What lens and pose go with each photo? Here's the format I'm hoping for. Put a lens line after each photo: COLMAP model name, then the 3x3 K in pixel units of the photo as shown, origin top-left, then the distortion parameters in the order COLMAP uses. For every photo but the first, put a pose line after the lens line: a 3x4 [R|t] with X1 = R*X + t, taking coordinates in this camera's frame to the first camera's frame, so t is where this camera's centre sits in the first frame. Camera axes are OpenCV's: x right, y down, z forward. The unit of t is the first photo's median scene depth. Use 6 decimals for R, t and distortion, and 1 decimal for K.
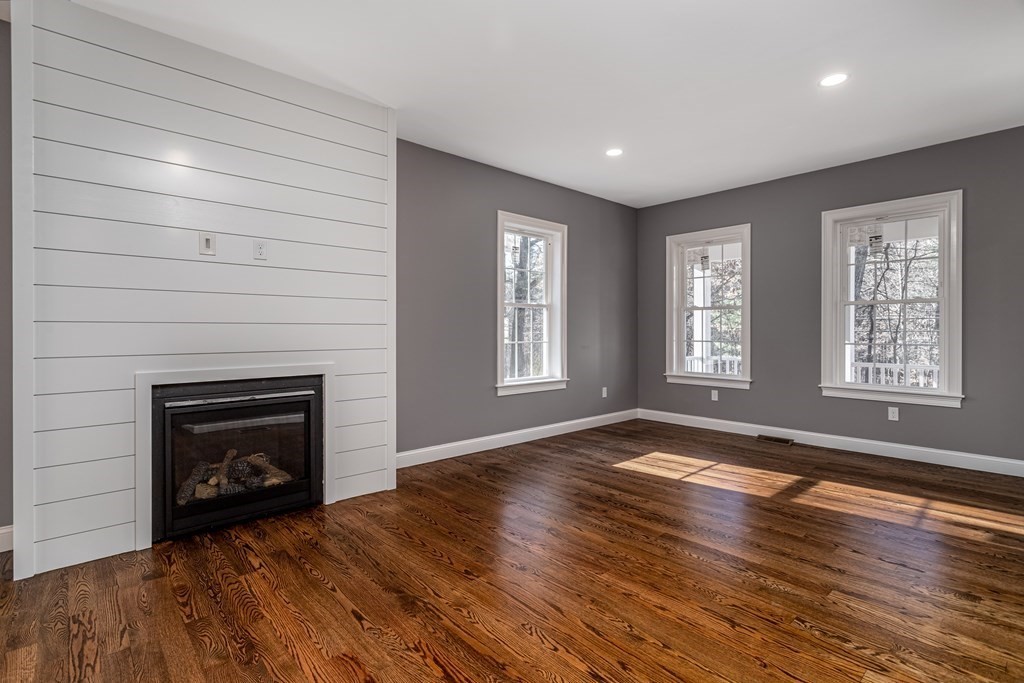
lens RADIAL K [[483.8, 0, 518.2], [0, 483.8, 347.7], [0, 0, 1]] dist [-0.004590, 0.002385]
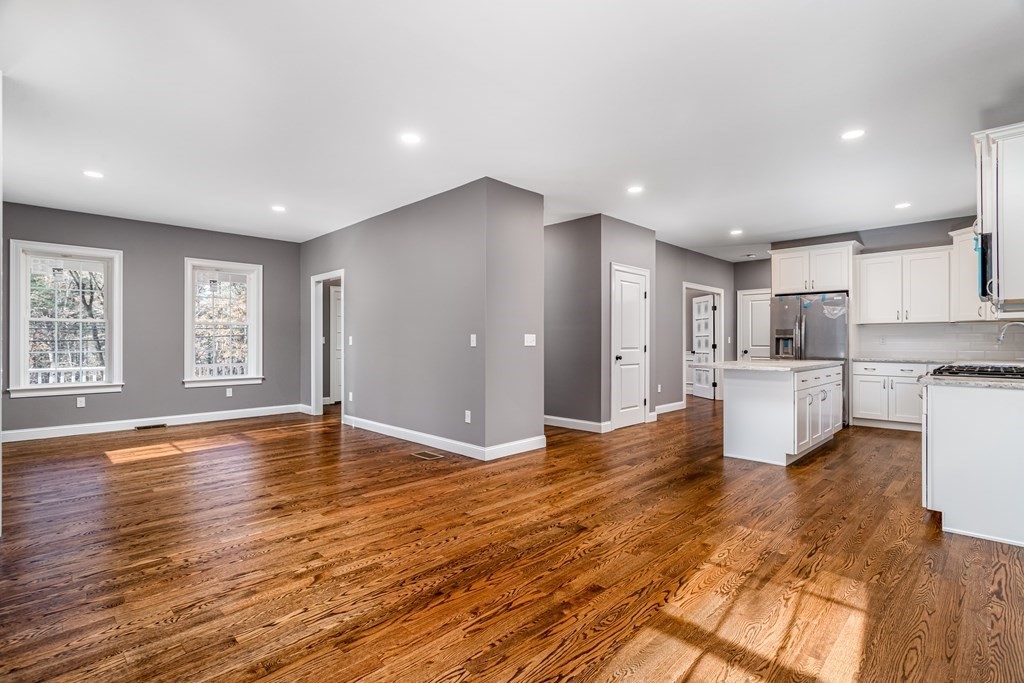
lens RADIAL K [[483.8, 0, 496.7], [0, 483.8, 337.1], [0, 0, 1]] dist [-0.004590, 0.002385]
pose [[-0.033166, 0.009194, 0.999408, -1.220224], [0.033291, 0.999413, -0.008090, -0.009918], [-0.998895, 0.033003, -0.033453, 0.188644]]
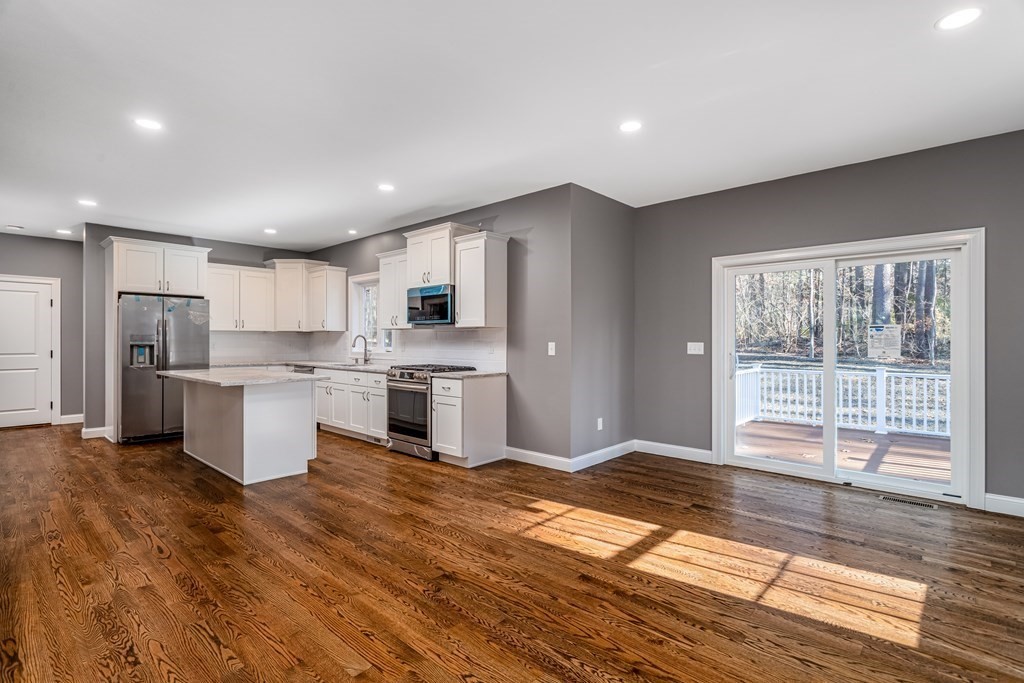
lens RADIAL K [[483.8, 0, 518.4], [0, 483.8, 340.9], [0, 0, 1]] dist [-0.004590, 0.002385]
pose [[-0.995077, 0.001000, -0.099102, -0.333033], [-0.002251, 0.999463, 0.032684, -0.059767], [0.099081, 0.032747, -0.994540, 0.798037]]
